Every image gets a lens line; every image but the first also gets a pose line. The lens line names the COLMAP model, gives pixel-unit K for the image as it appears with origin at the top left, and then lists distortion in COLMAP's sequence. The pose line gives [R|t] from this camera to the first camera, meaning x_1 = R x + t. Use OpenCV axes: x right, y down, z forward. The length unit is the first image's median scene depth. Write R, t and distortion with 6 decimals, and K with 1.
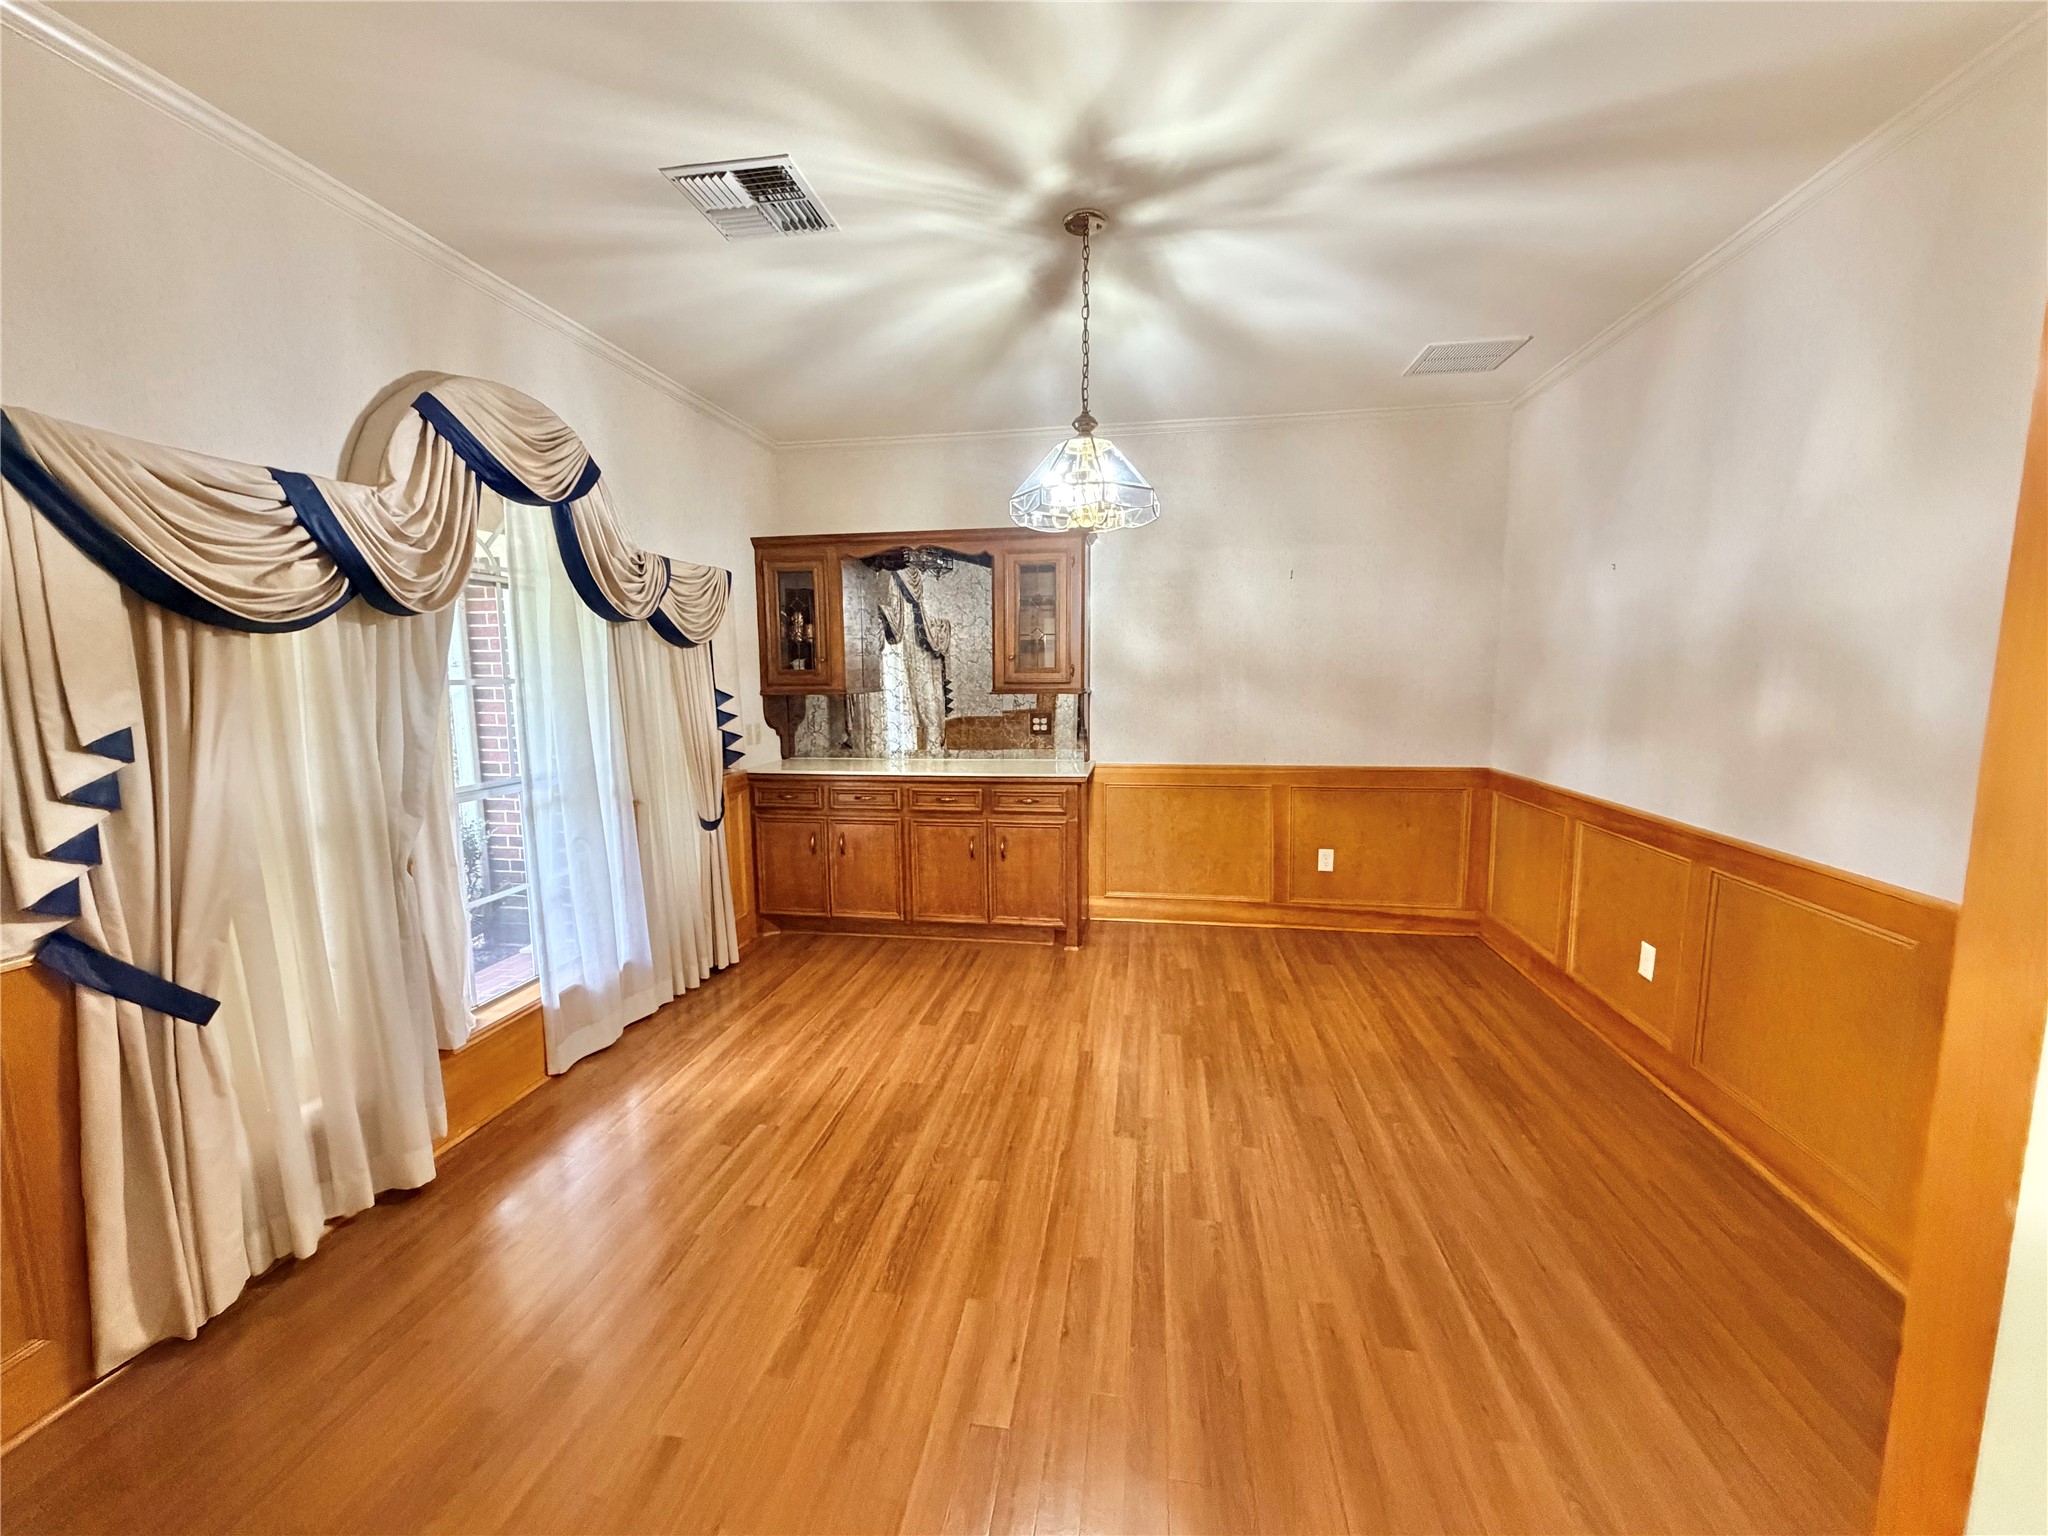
lens RADIAL K [[816.7, 0, 1017.8], [0, 816.7, 768.0], [0, 0, 1]] dist [0.002399, 0.000093]
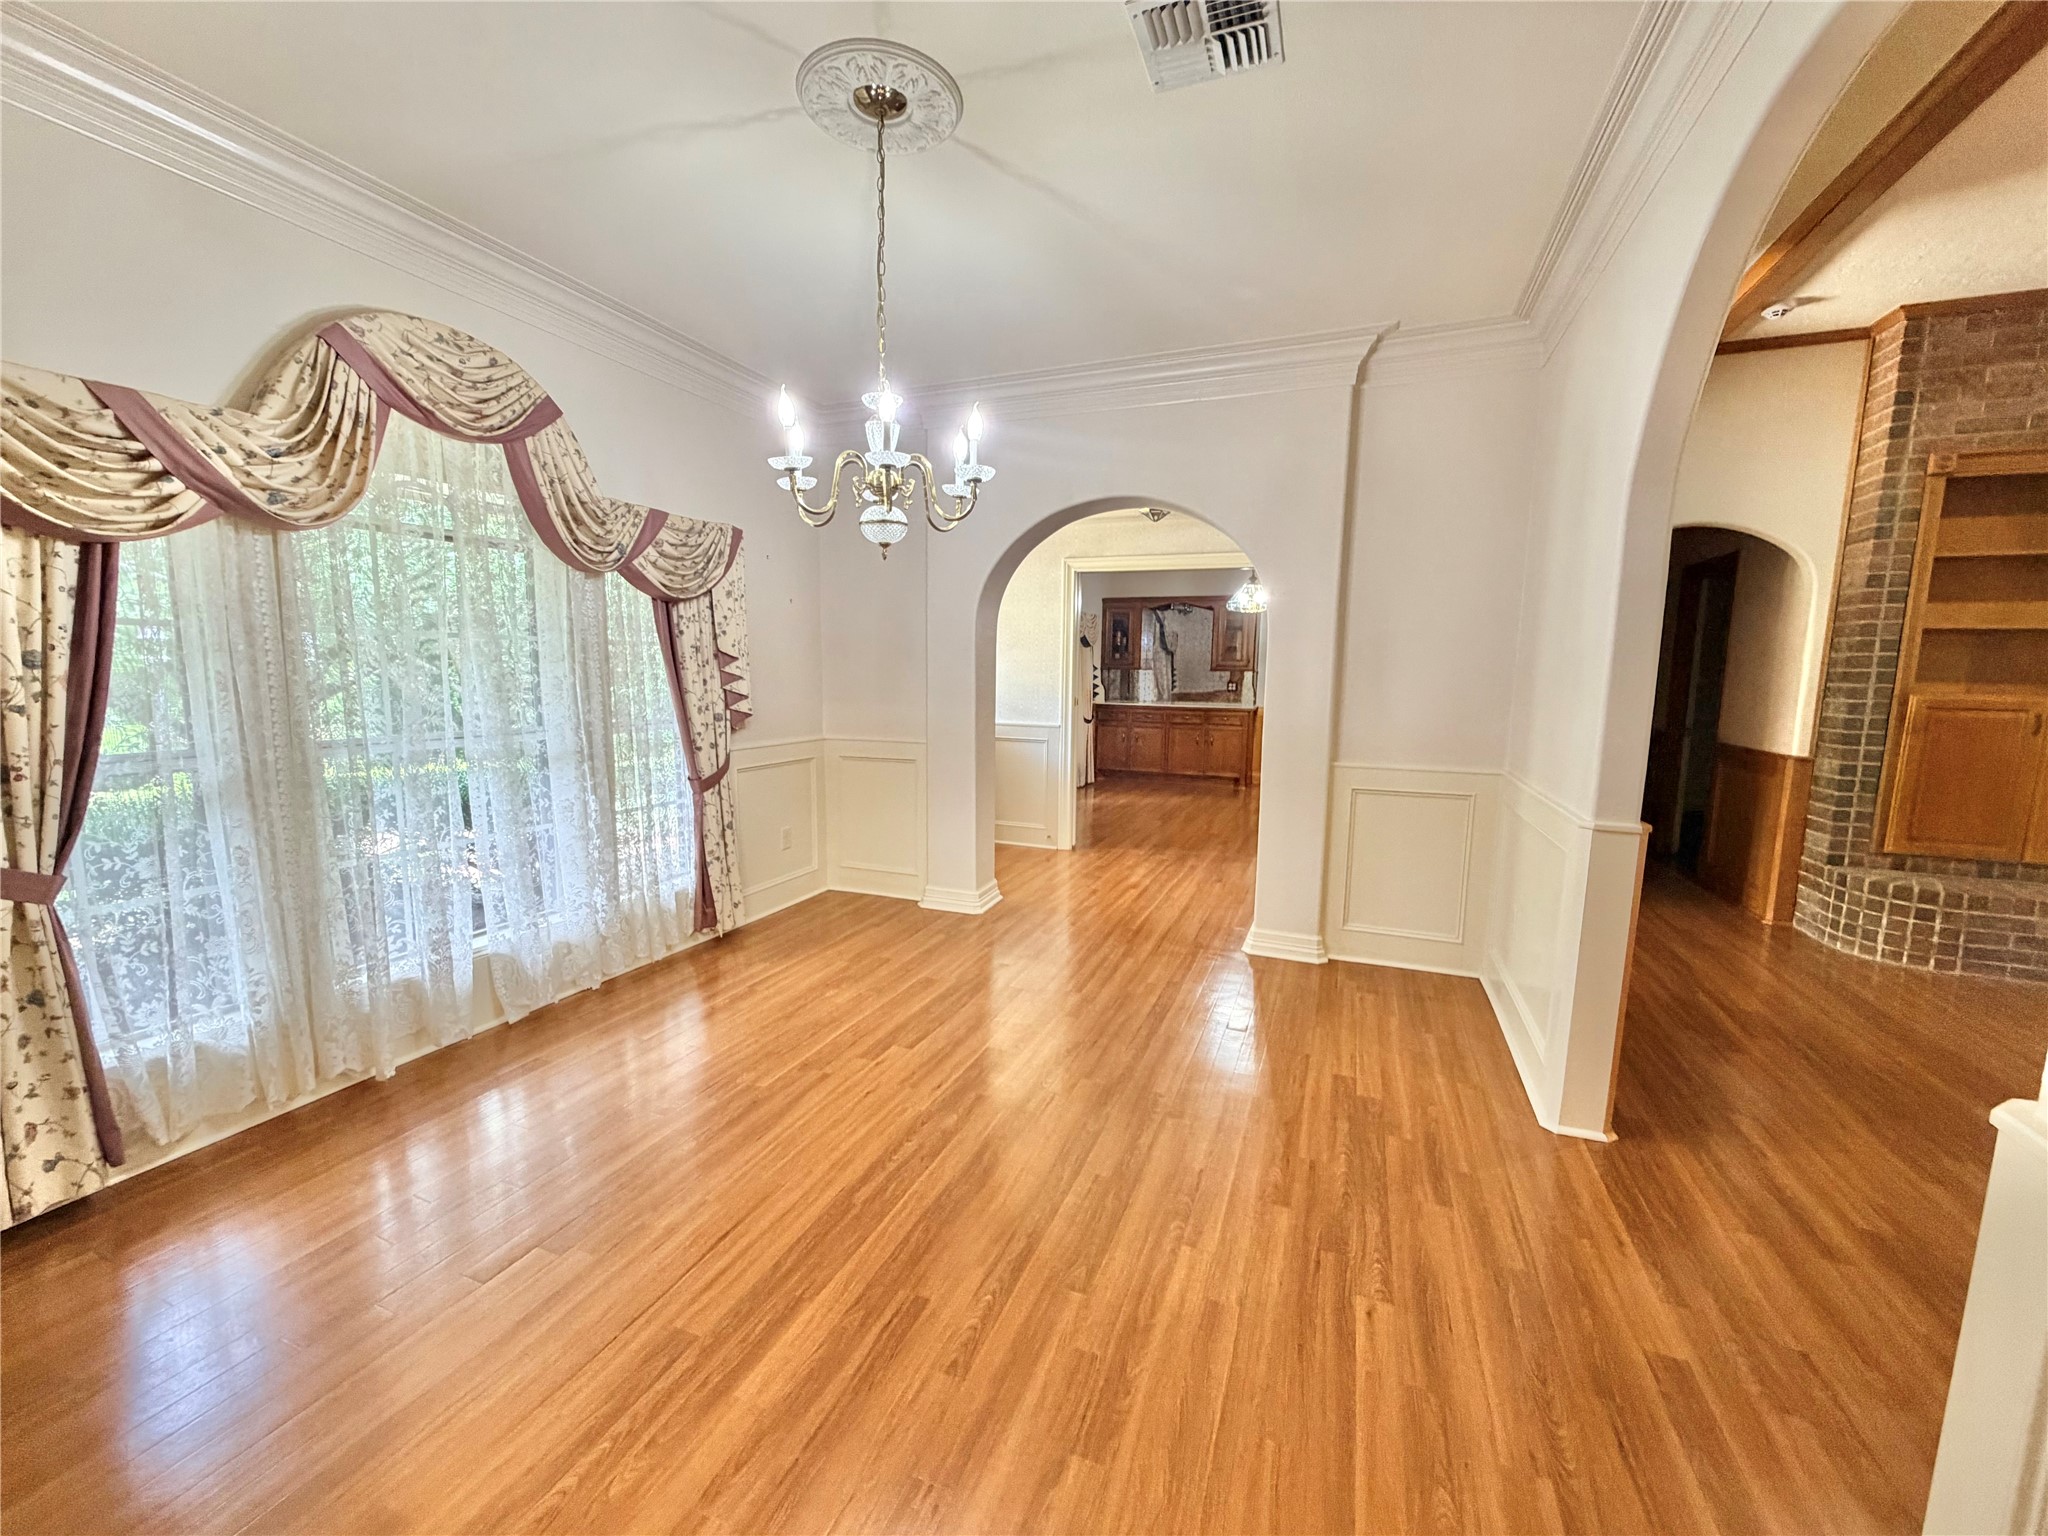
lens RADIAL K [[816.7, 0, 1017.8], [0, 816.7, 768.0], [0, 0, 1]] dist [0.002399, 0.000093]
pose [[0.973445, 0.058091, -0.221427, -0.035355], [-0.057138, 0.998309, 0.010712, 0.168817], [0.221675, 0.002224, 0.975118, -1.210739]]
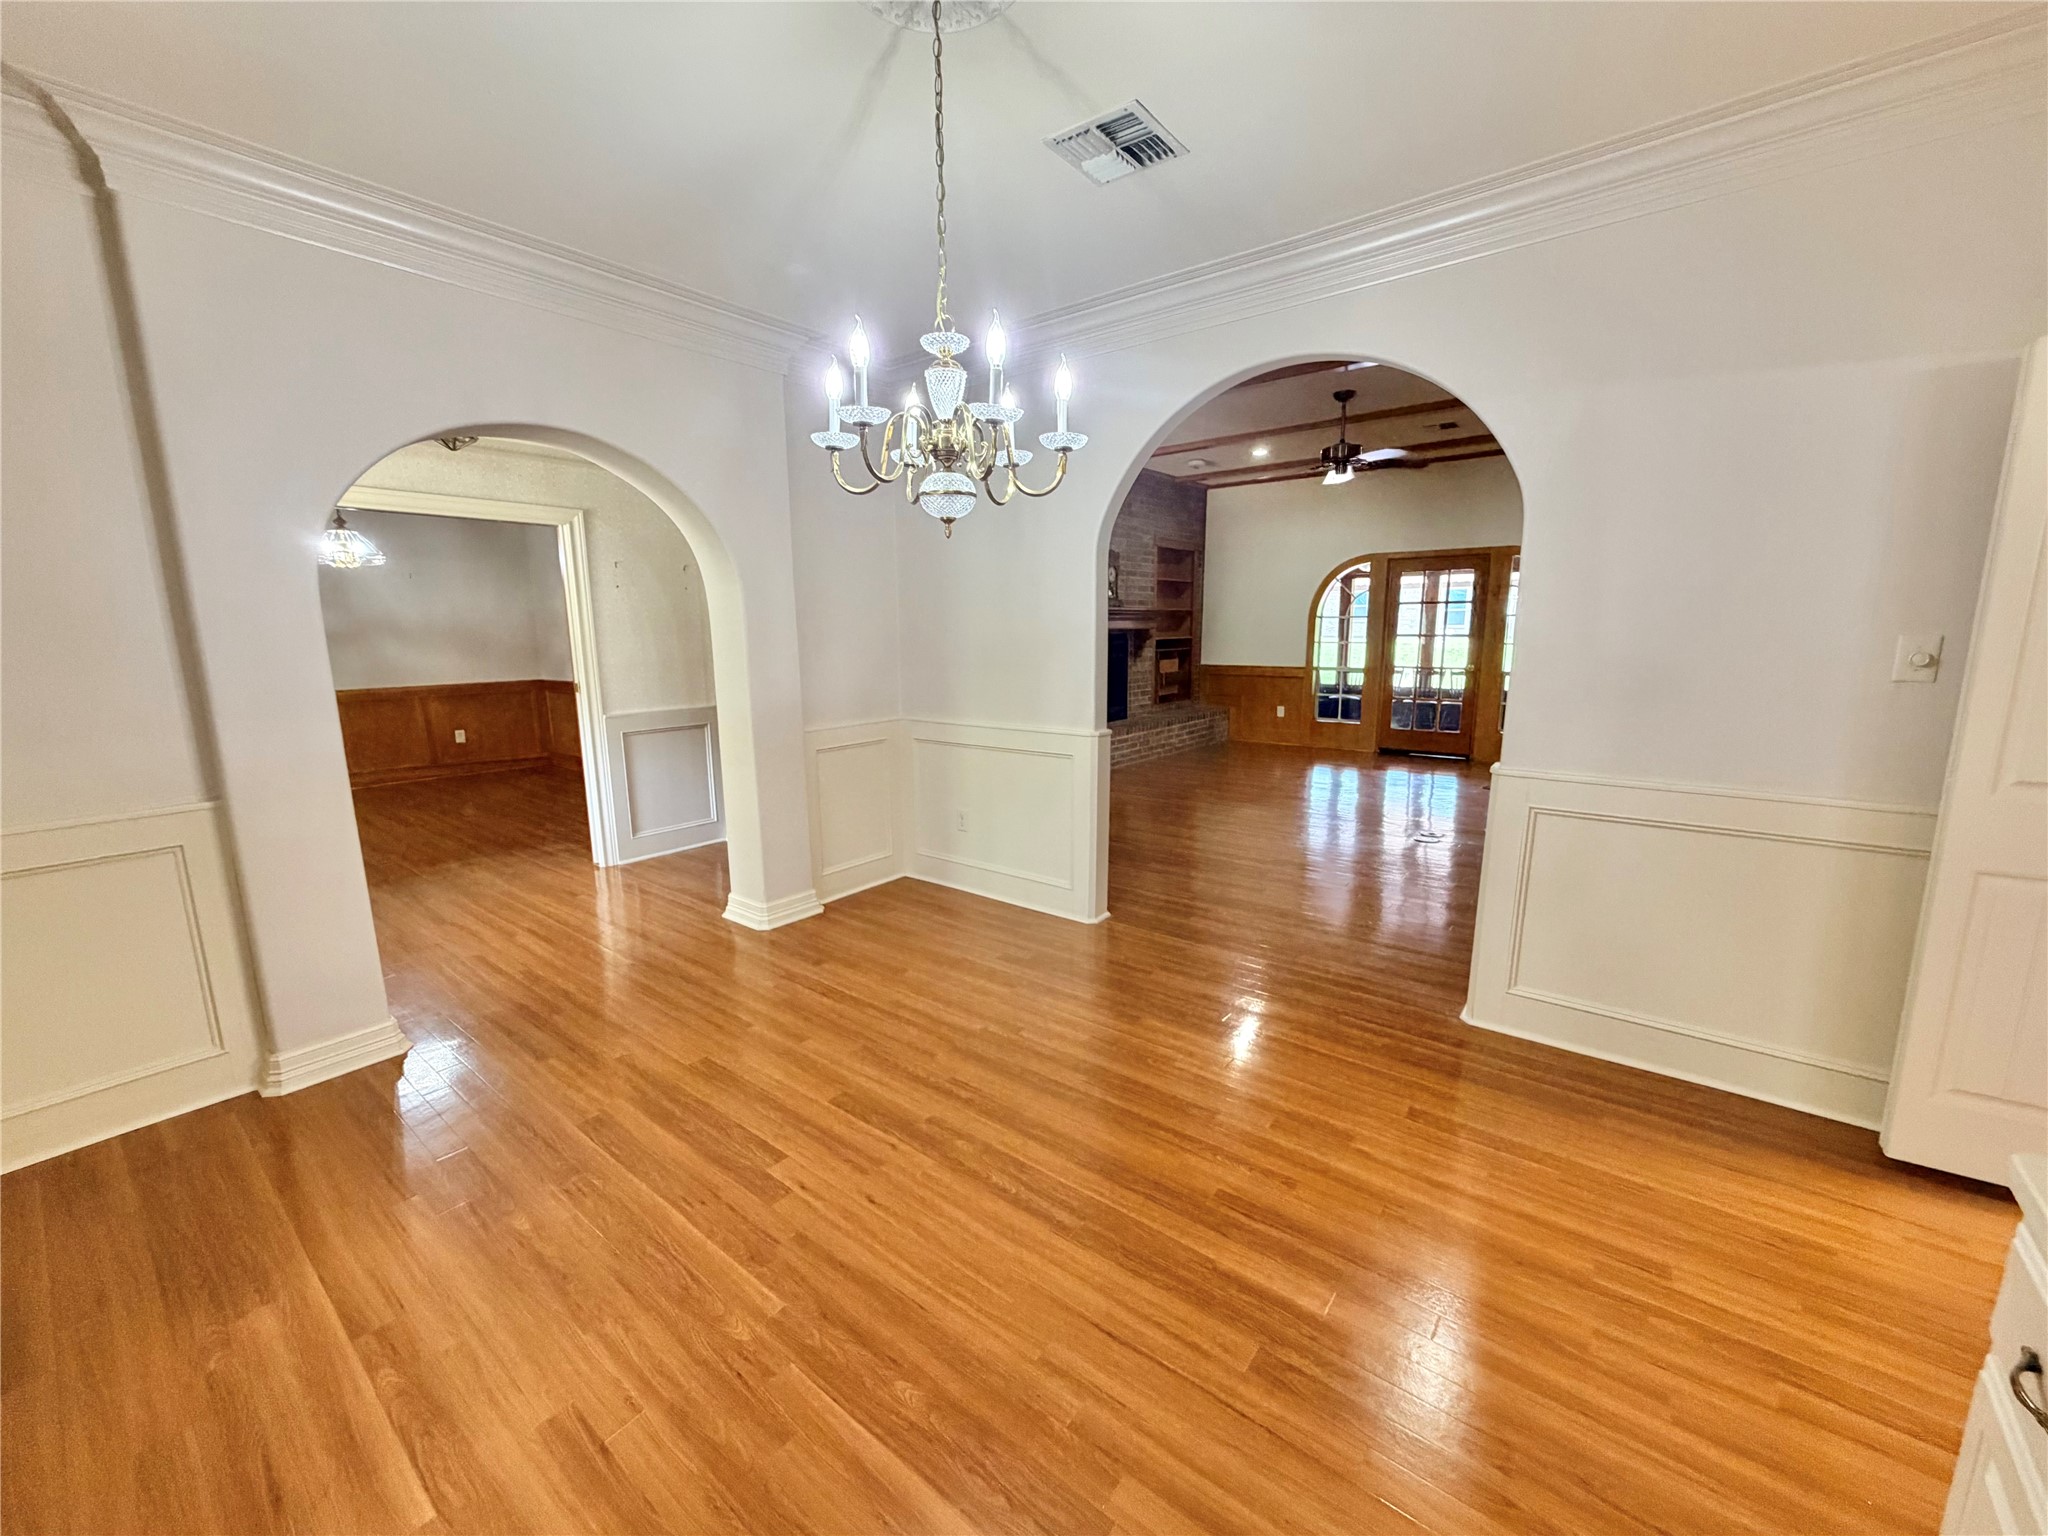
lens RADIAL K [[808.2, 0, 1028.2], [0, 808.2, 779.3], [0, 0, 1]] dist [0.000450, -0.000055]
pose [[0.486265, -0.147397, 0.861290, -0.568888], [0.101336, 0.988532, 0.111960, 0.133213], [-0.867916, 0.032837, 0.495625, -0.980104]]
